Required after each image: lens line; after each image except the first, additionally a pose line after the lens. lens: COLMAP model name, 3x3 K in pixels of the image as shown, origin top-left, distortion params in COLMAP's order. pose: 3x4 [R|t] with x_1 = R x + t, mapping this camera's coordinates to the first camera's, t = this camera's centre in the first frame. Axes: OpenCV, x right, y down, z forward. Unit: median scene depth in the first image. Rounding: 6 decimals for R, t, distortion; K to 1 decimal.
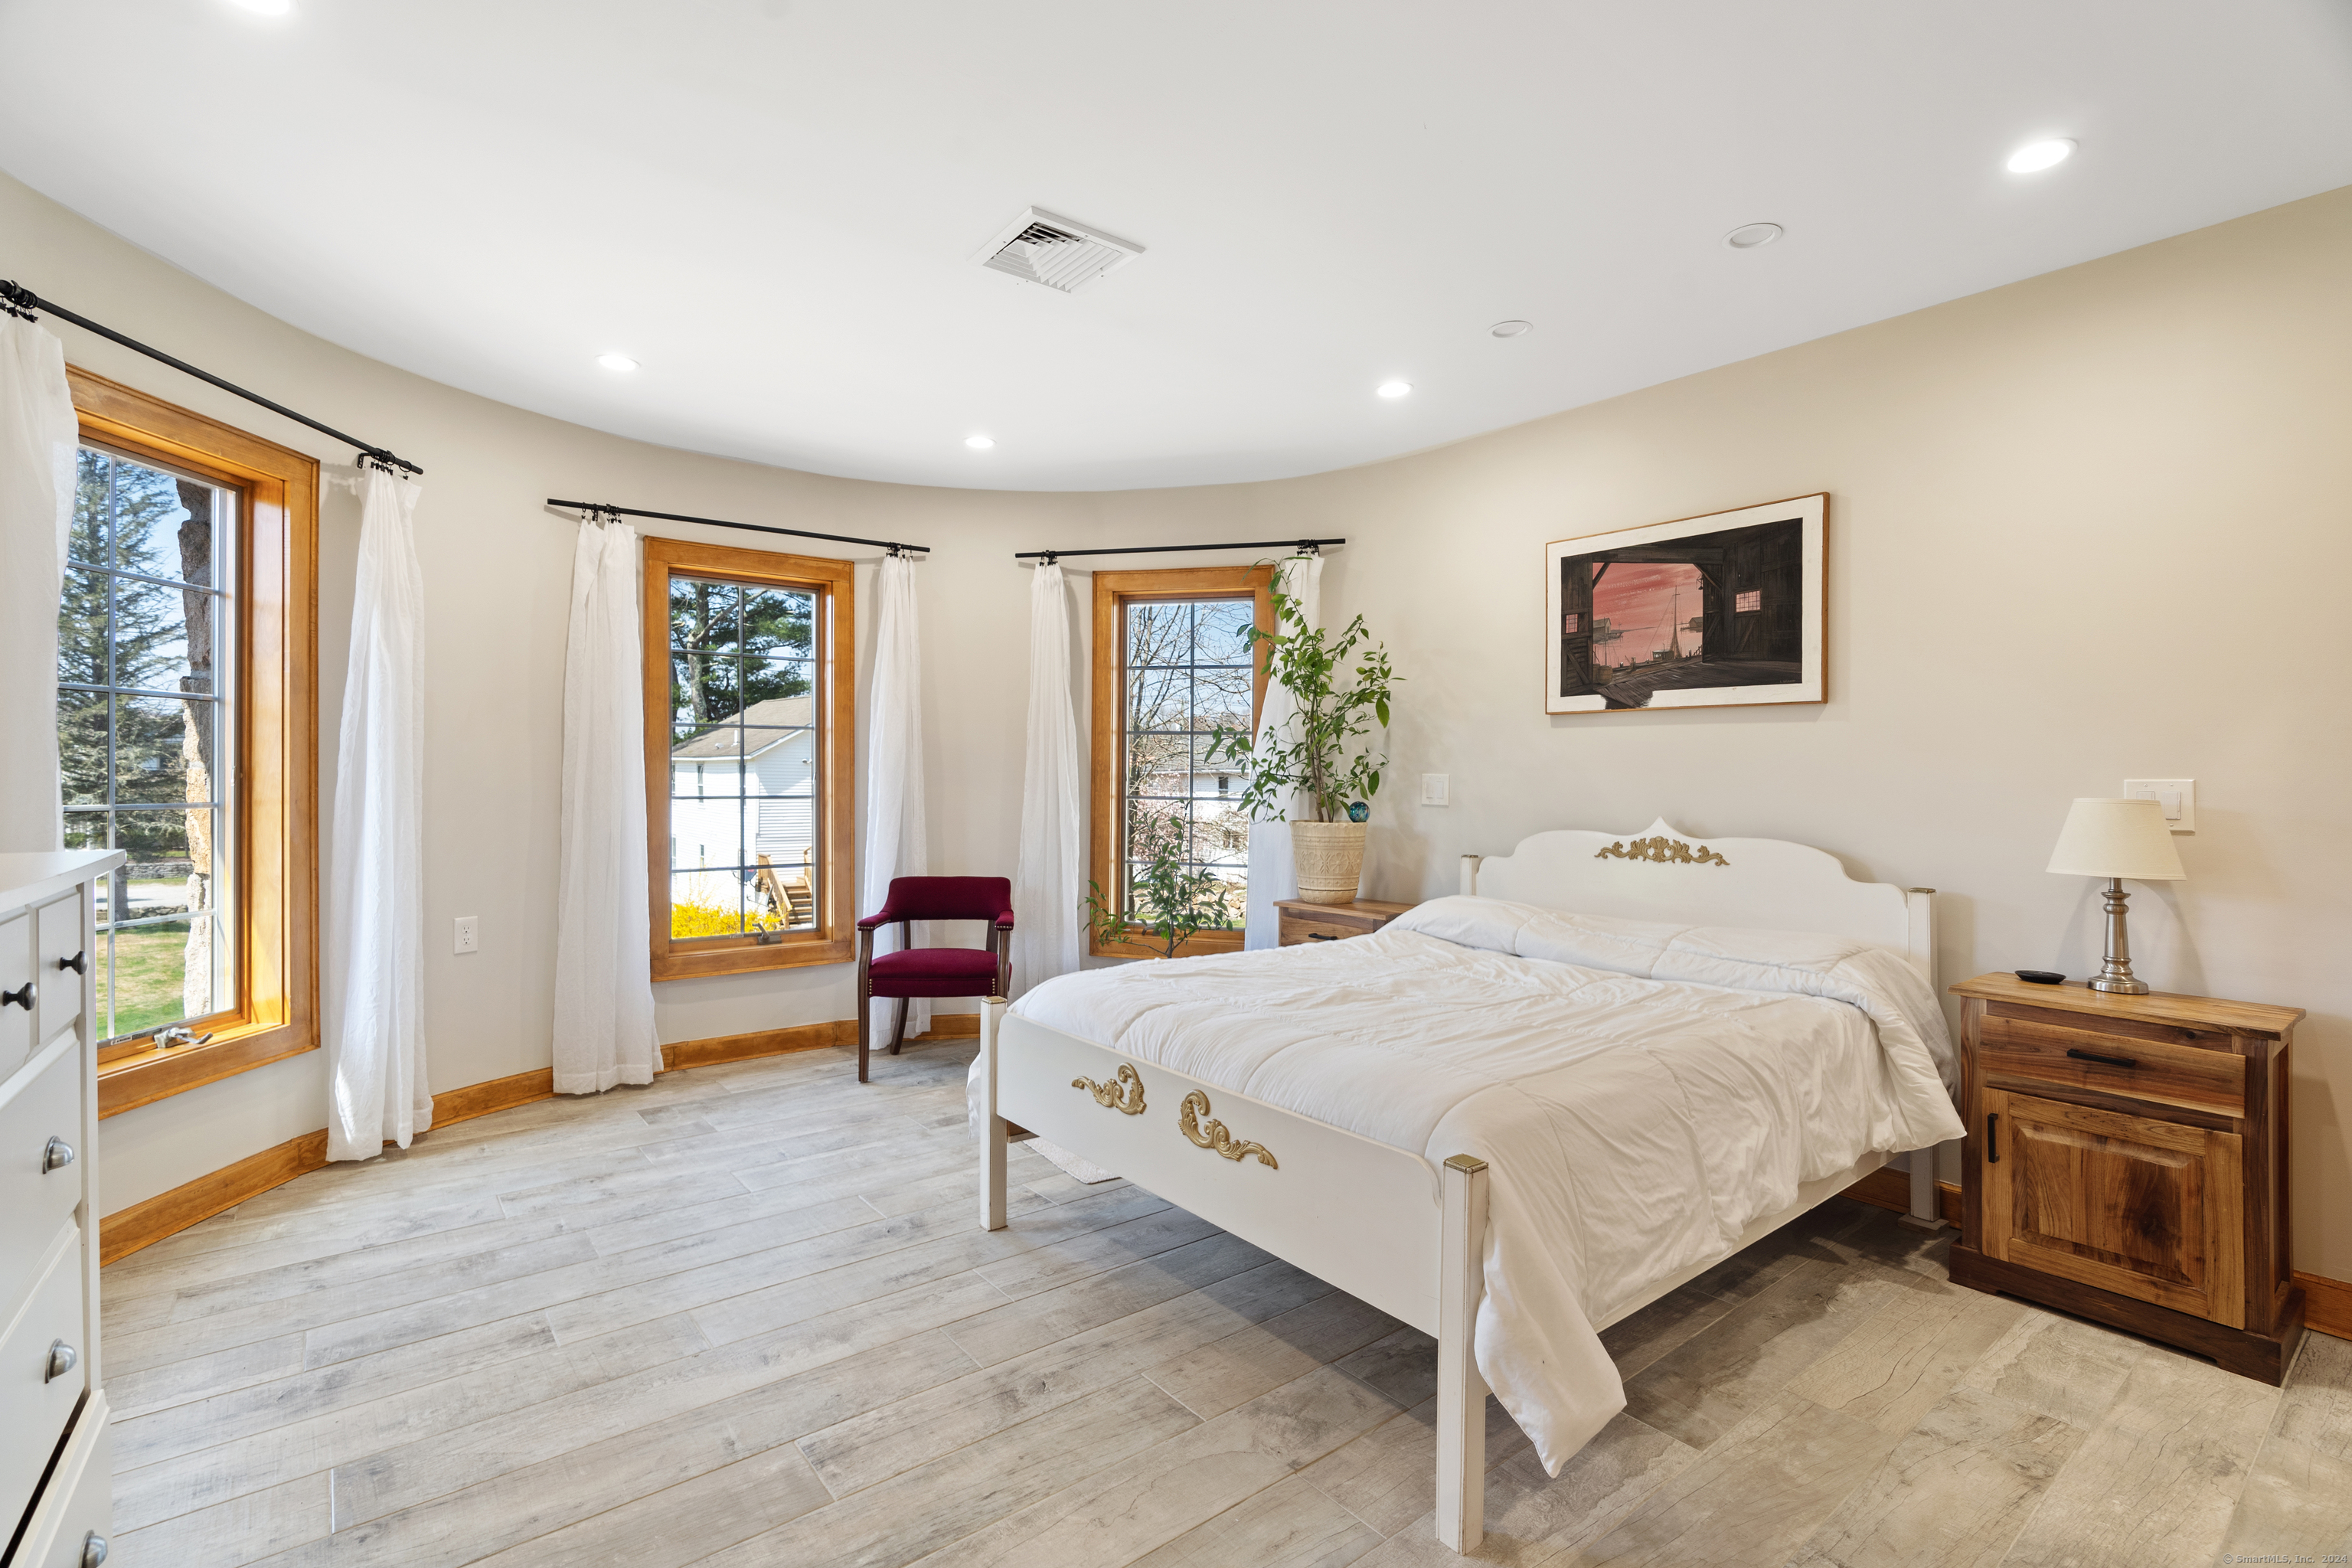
lens RADIAL K [[1062.7, 0, 1169.8], [0, 1062.7, 775.3], [0, 0, 1]] dist [-0.010594, 0.000661]
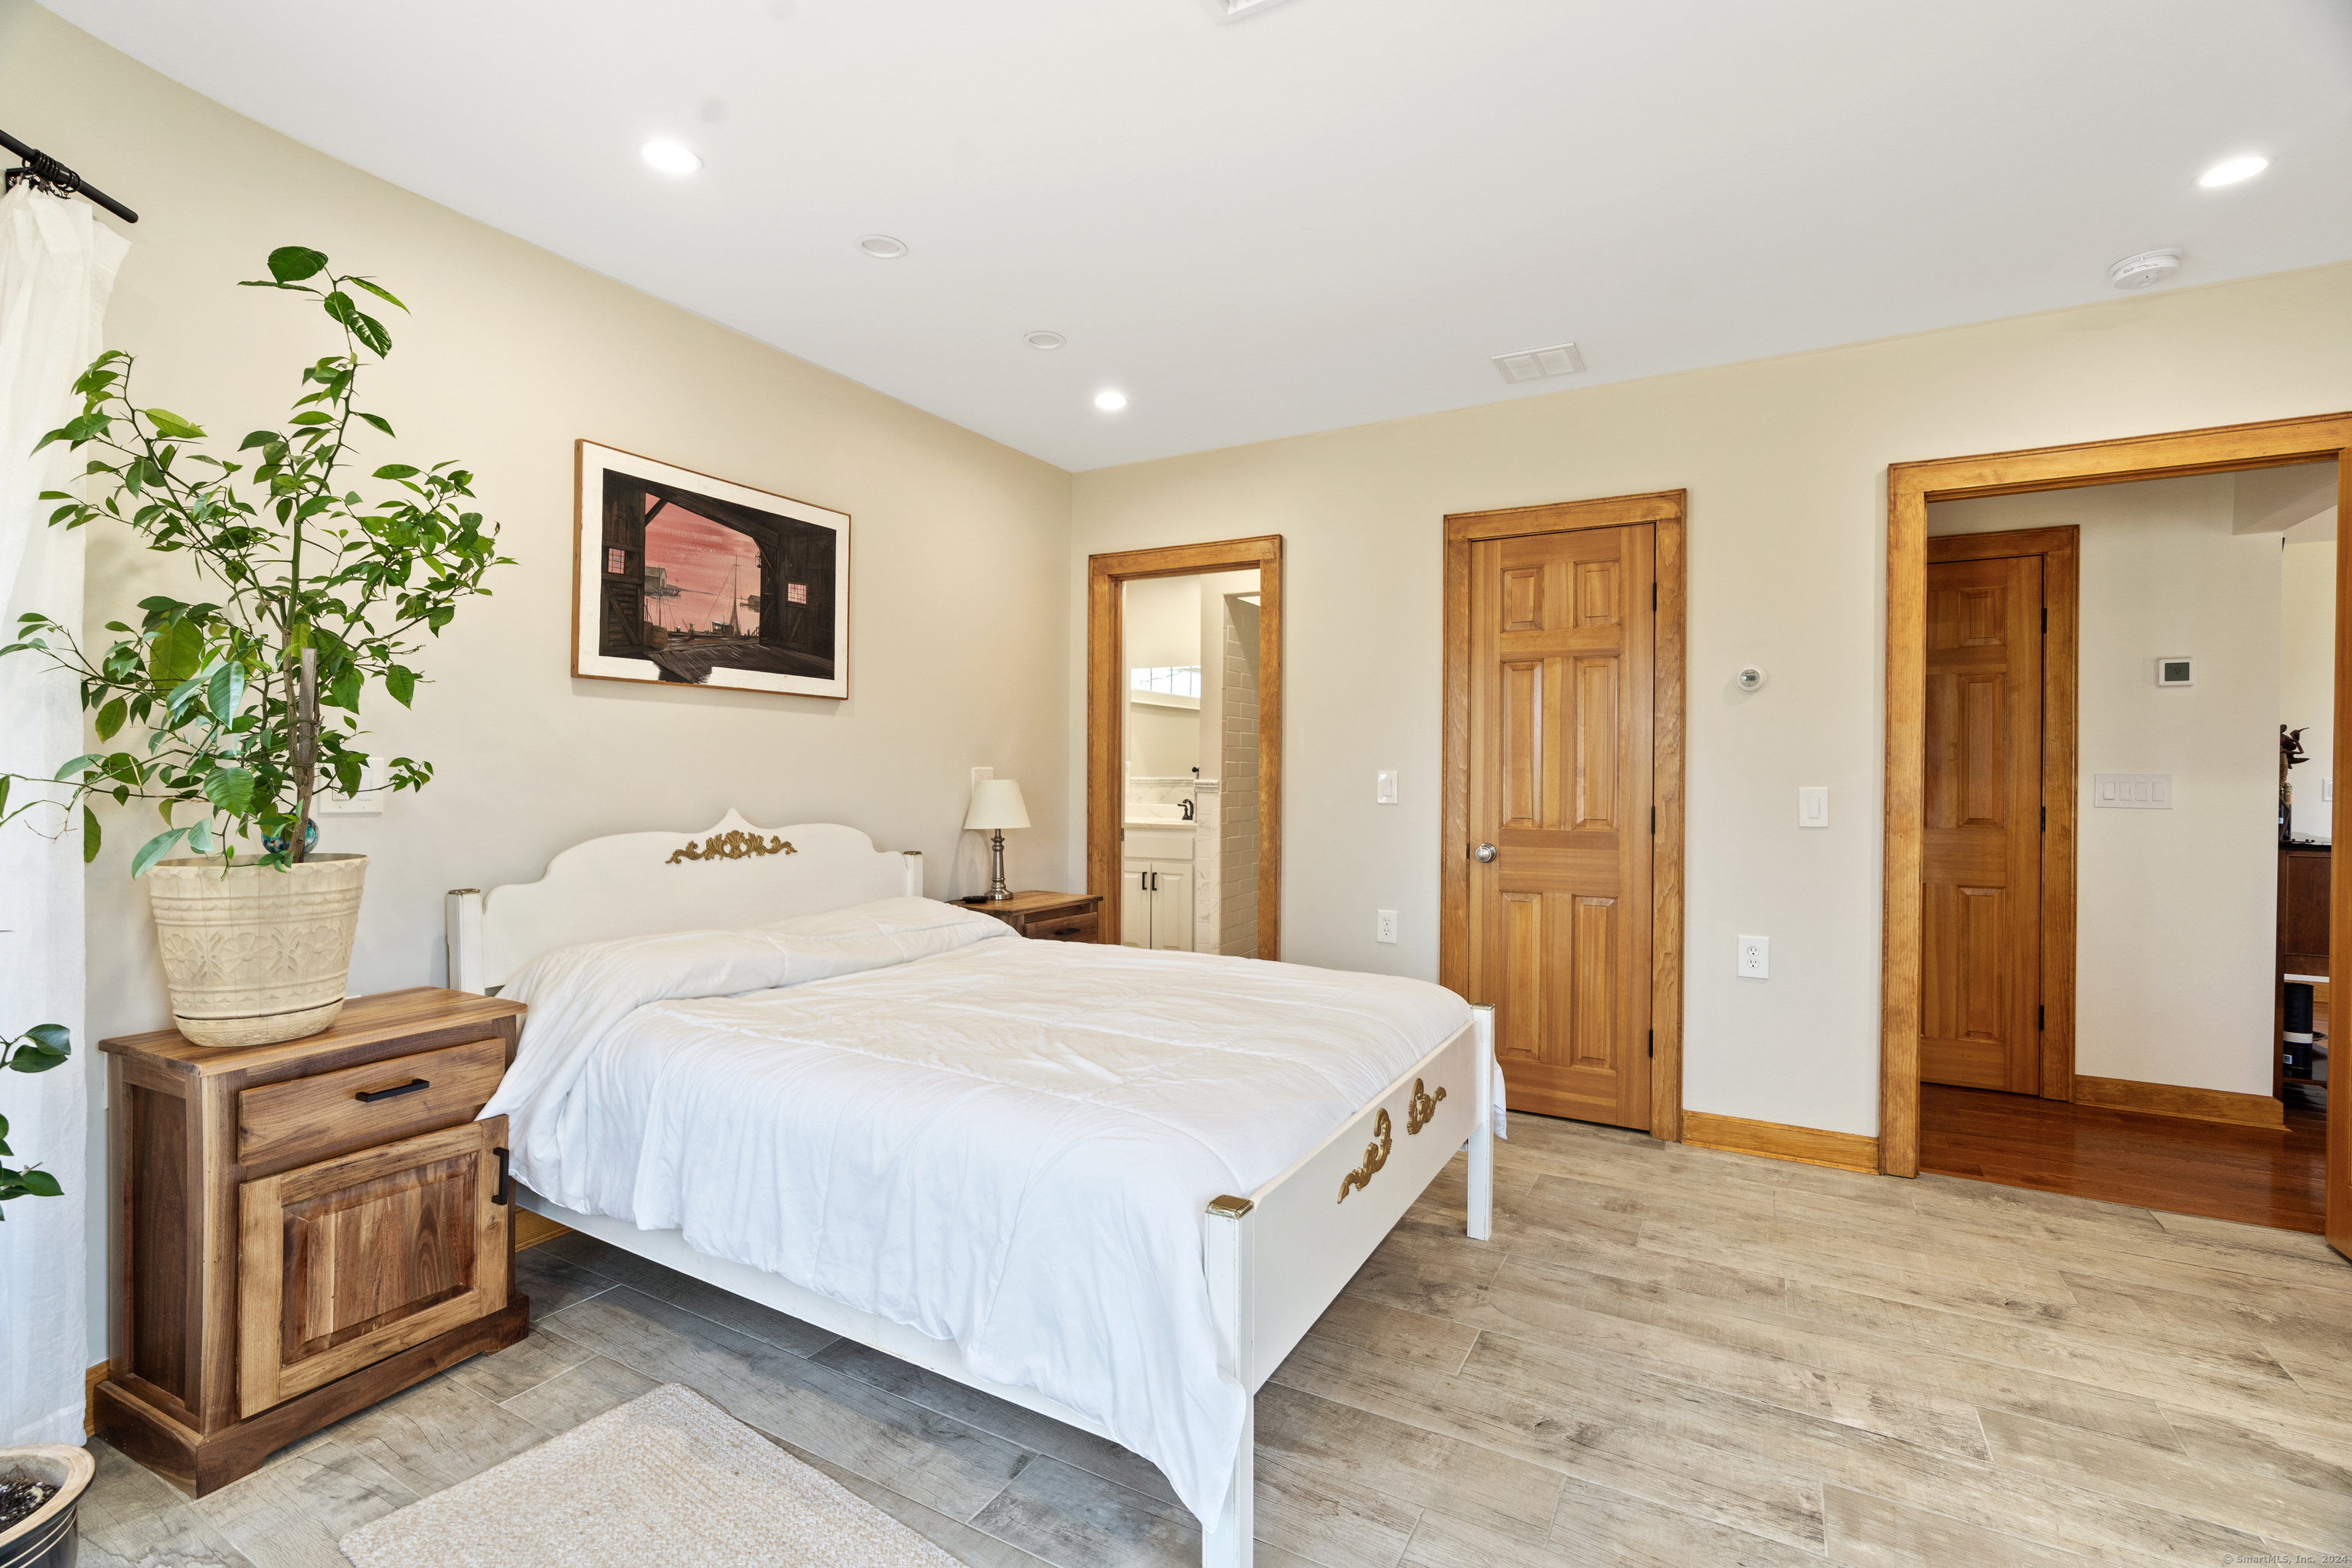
lens RADIAL K [[1062.7, 0, 1169.8], [0, 1062.7, 775.3], [0, 0, 1]] dist [-0.010594, 0.000661]
pose [[-0.374467, -0.012868, 0.927151, -0.512964], [-0.011715, 0.999890, 0.009146, -0.001811], [-0.927166, -0.007437, -0.374576, 0.993769]]
